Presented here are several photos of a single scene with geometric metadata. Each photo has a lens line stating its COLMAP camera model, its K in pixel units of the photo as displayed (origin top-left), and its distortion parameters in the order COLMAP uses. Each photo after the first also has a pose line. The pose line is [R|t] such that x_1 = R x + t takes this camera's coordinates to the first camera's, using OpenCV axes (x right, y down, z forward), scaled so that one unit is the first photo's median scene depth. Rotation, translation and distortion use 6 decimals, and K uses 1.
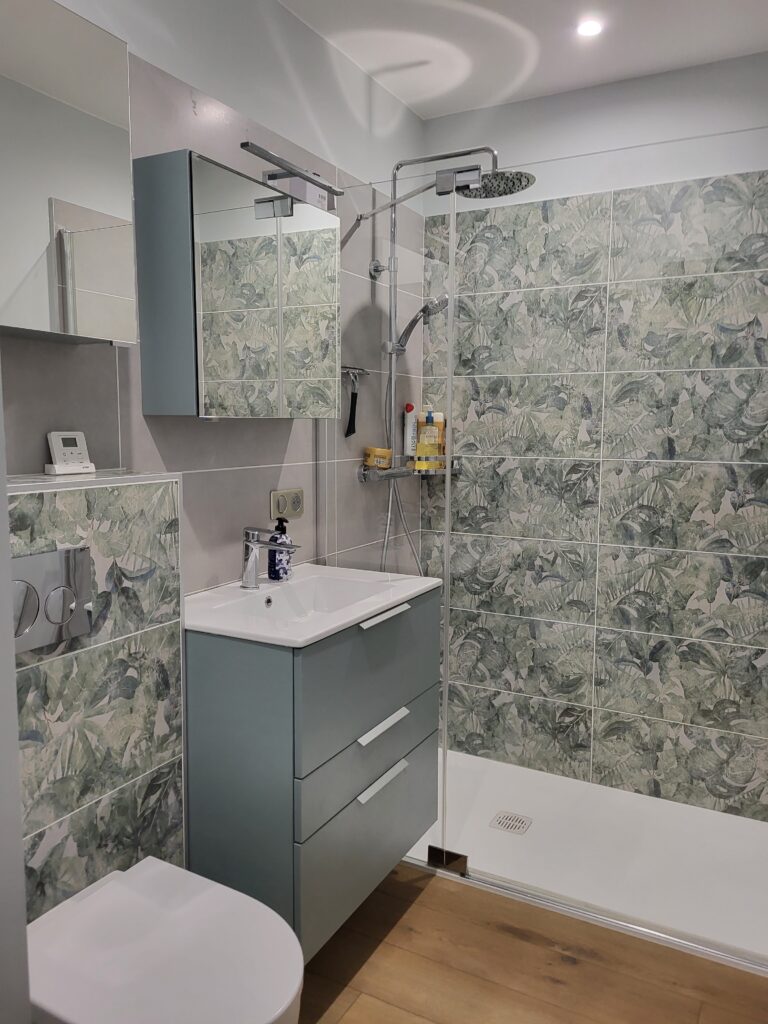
lens RADIAL K [[782.4, 0, 382.3], [0, 782.4, 509.3], [0, 0, 1]] dist [0.050749, -0.042788]
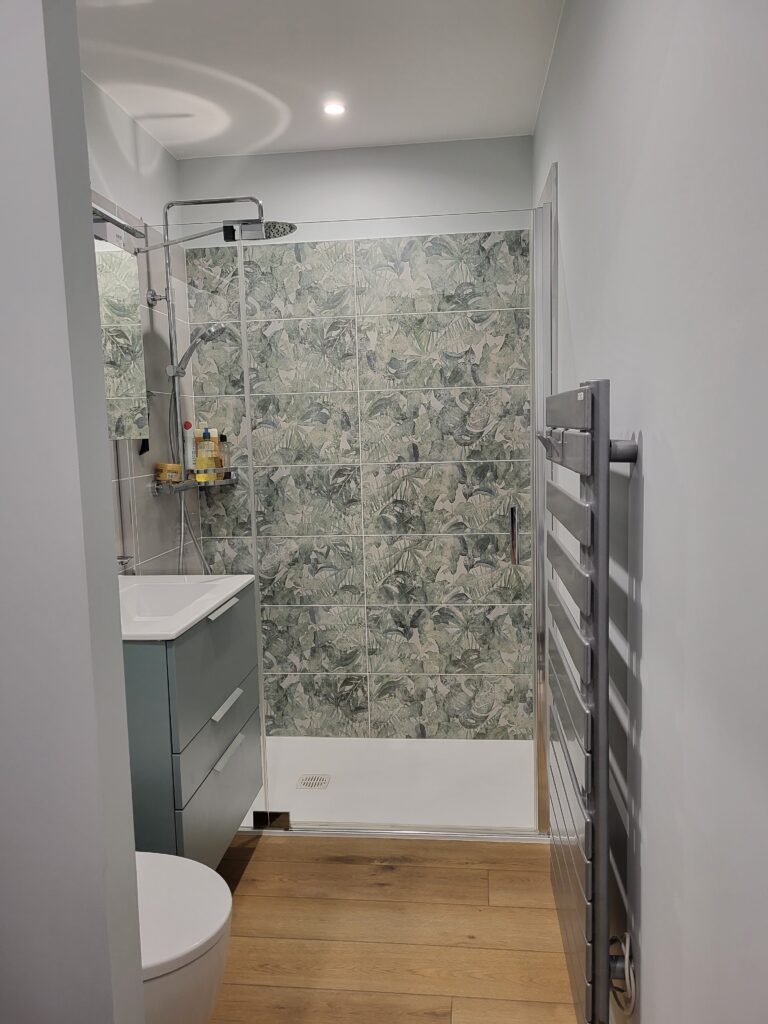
lens RADIAL K [[782.4, 0, 385.3], [0, 782.4, 513.5], [0, 0, 1]] dist [0.050749, -0.042788]
pose [[0.925529, -0.074151, 0.371346, -0.136325], [0.076005, 0.997061, 0.009663, 0.002311], [-0.370971, 0.019280, 0.928444, -0.114773]]
